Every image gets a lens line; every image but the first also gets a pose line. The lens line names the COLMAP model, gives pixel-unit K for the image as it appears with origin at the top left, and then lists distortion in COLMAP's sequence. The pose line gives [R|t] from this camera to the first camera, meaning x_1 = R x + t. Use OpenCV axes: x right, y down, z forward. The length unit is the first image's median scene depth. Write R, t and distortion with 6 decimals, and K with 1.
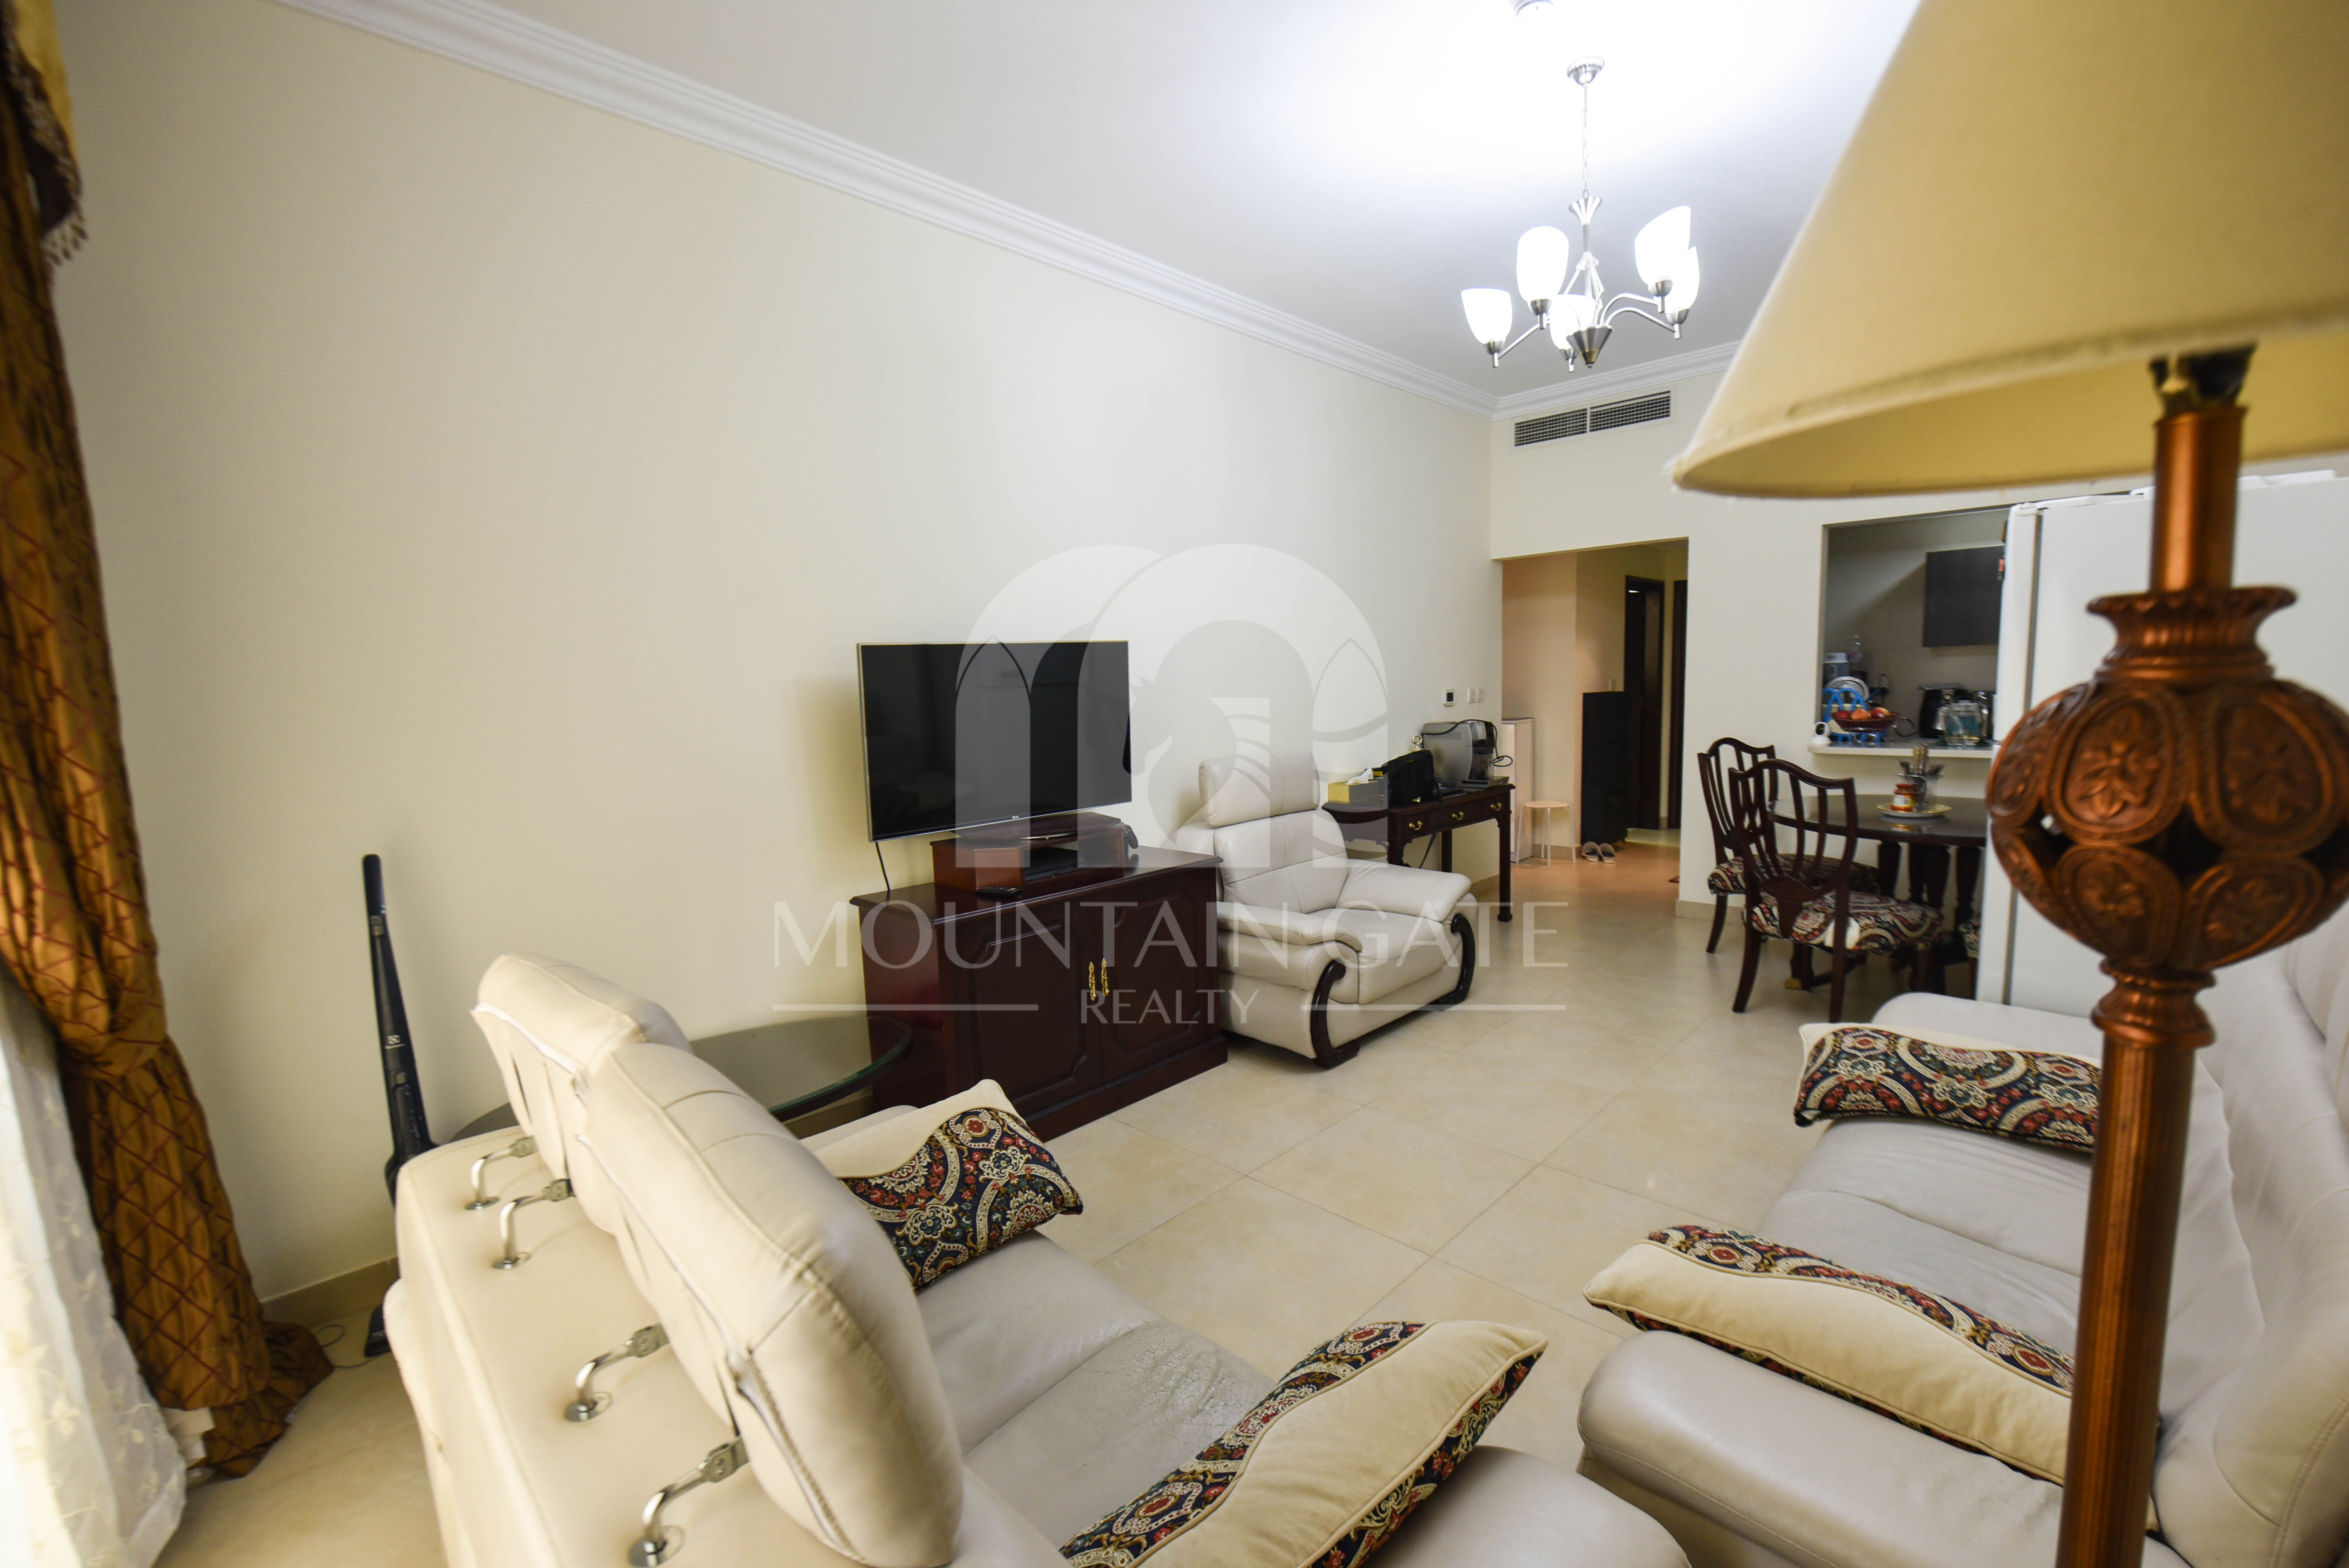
lens RADIAL K [[966.5, 0, 1188.5], [0, 966.5, 801.3], [0, 0, 1]] dist [-0.012079, -0.000146]
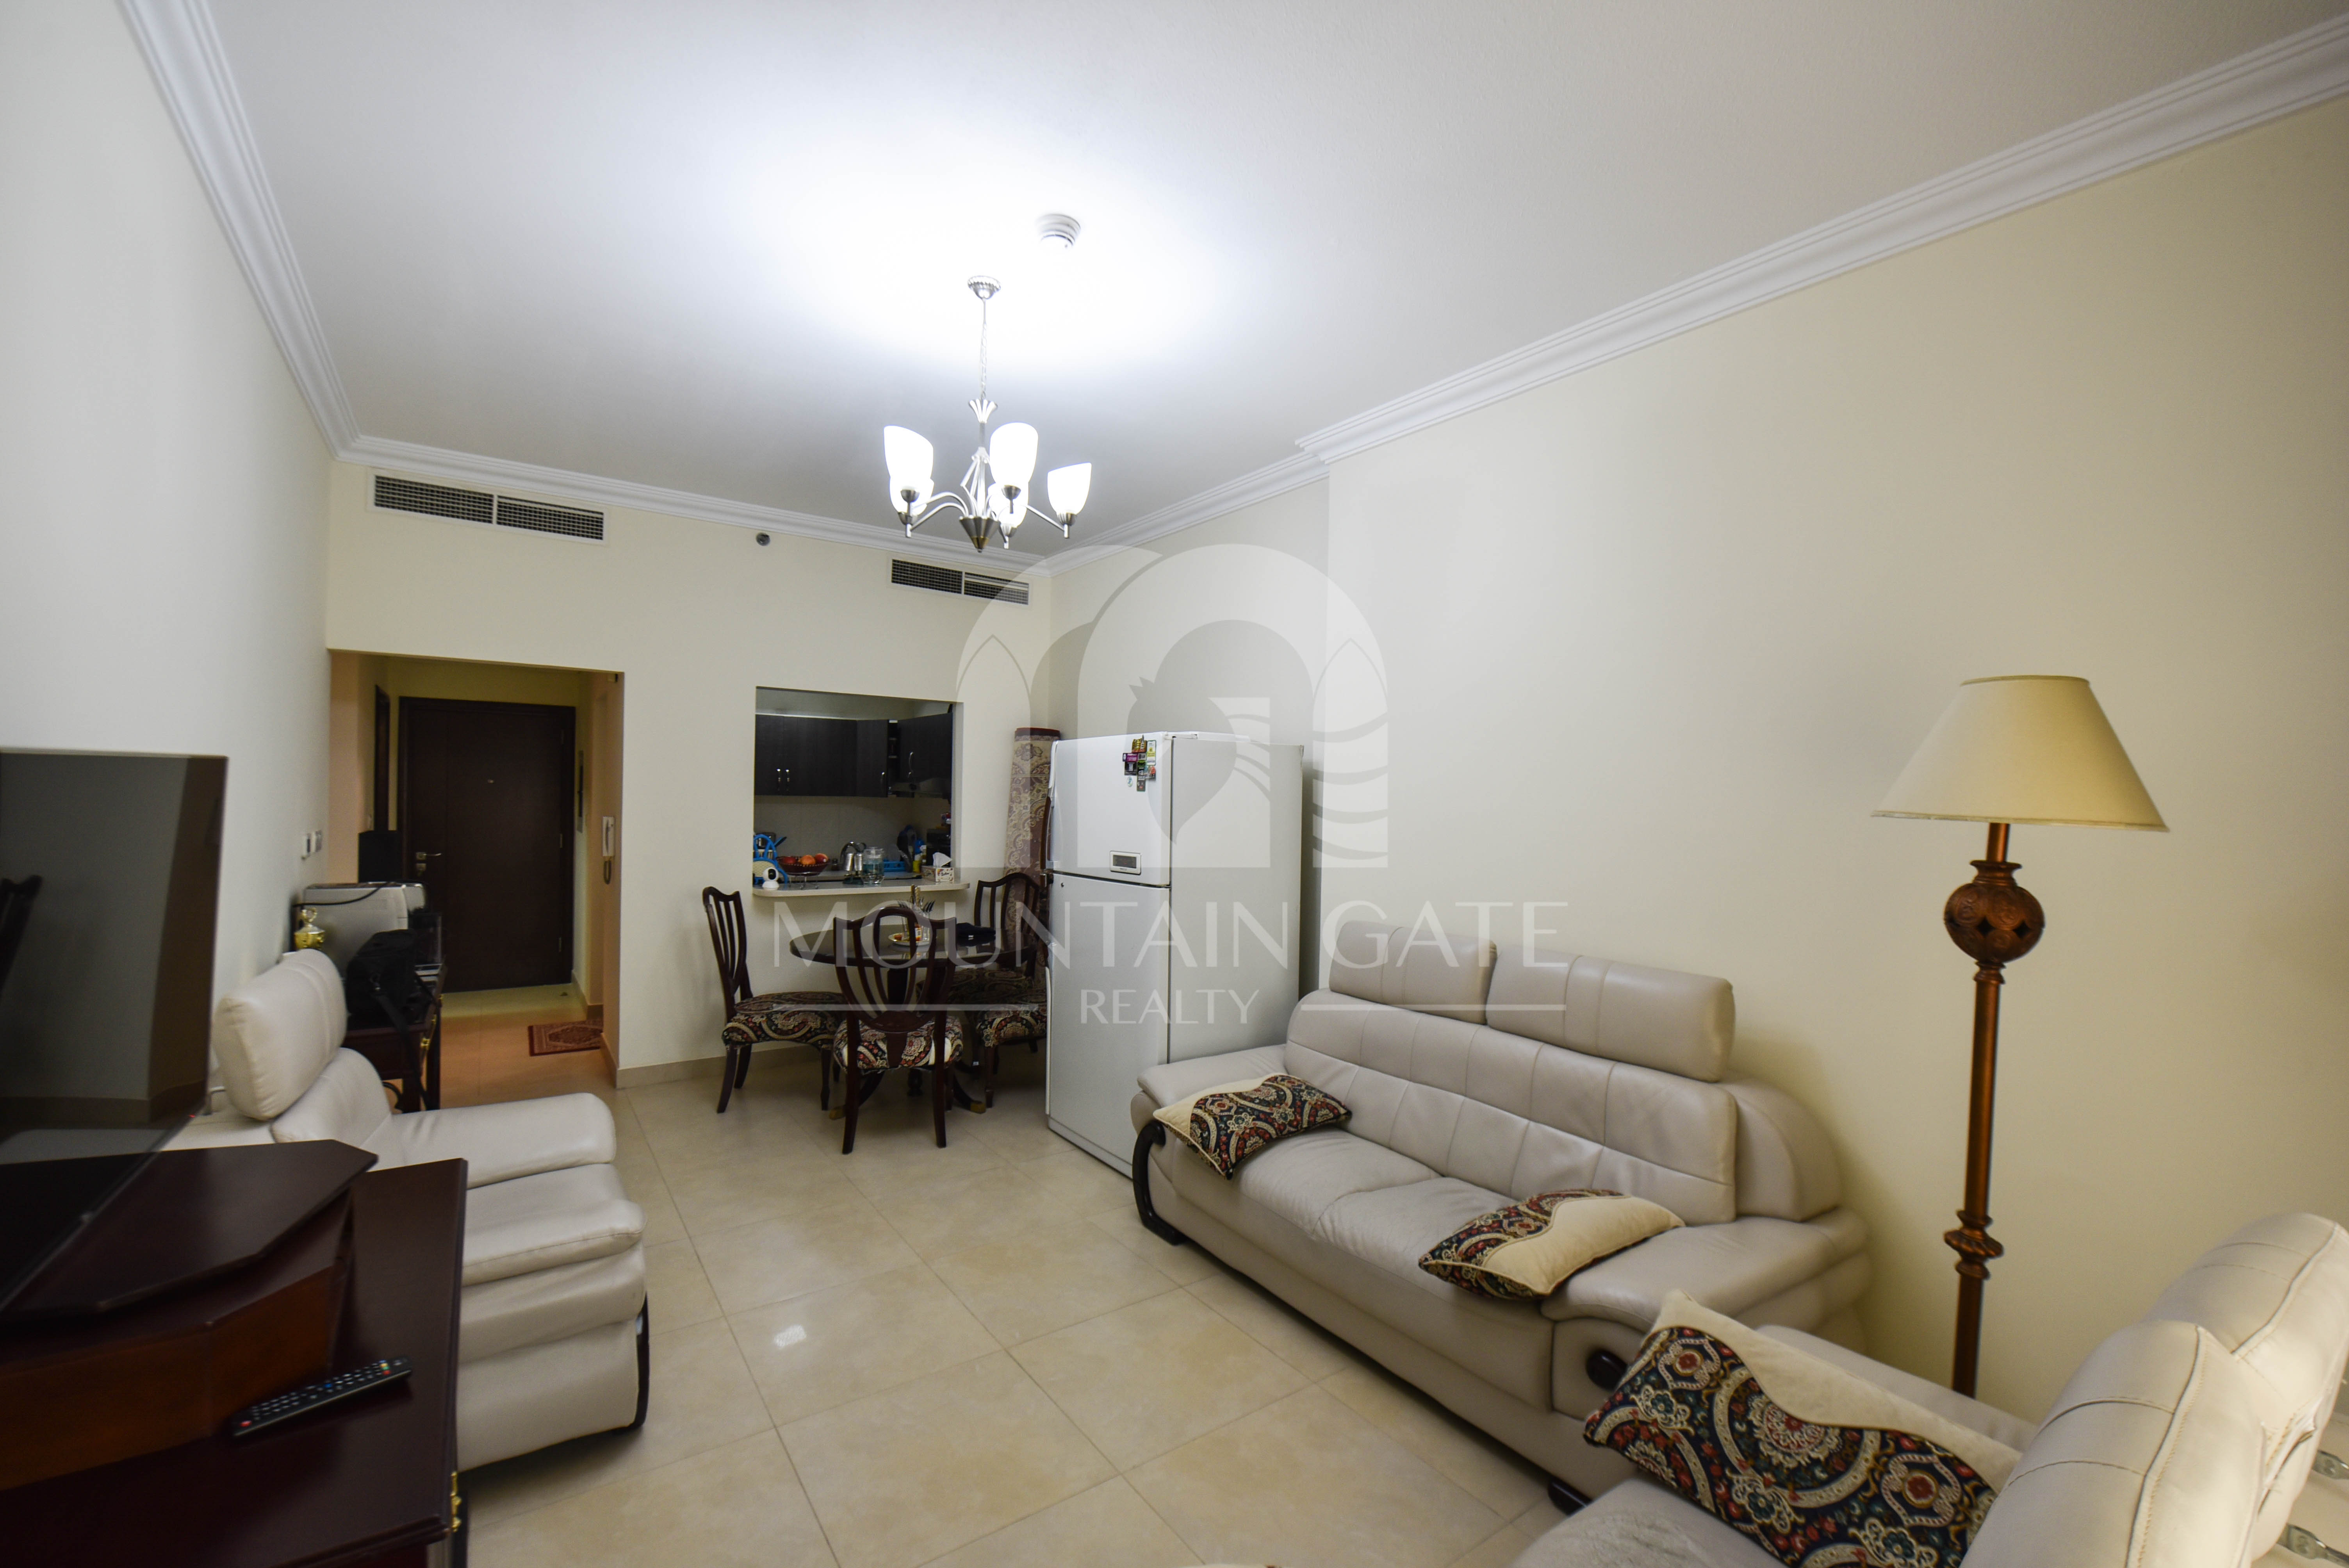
lens RADIAL K [[980.9, 0, 1168.6], [0, 980.9, 811.9], [0, 0, 1]] dist [0.001116, 0.000079]
pose [[0.179041, 0.023289, 0.983566, -0.614565], [0.093967, 0.994745, -0.040658, -0.105188], [-0.979344, 0.099702, 0.175912, 0.647480]]
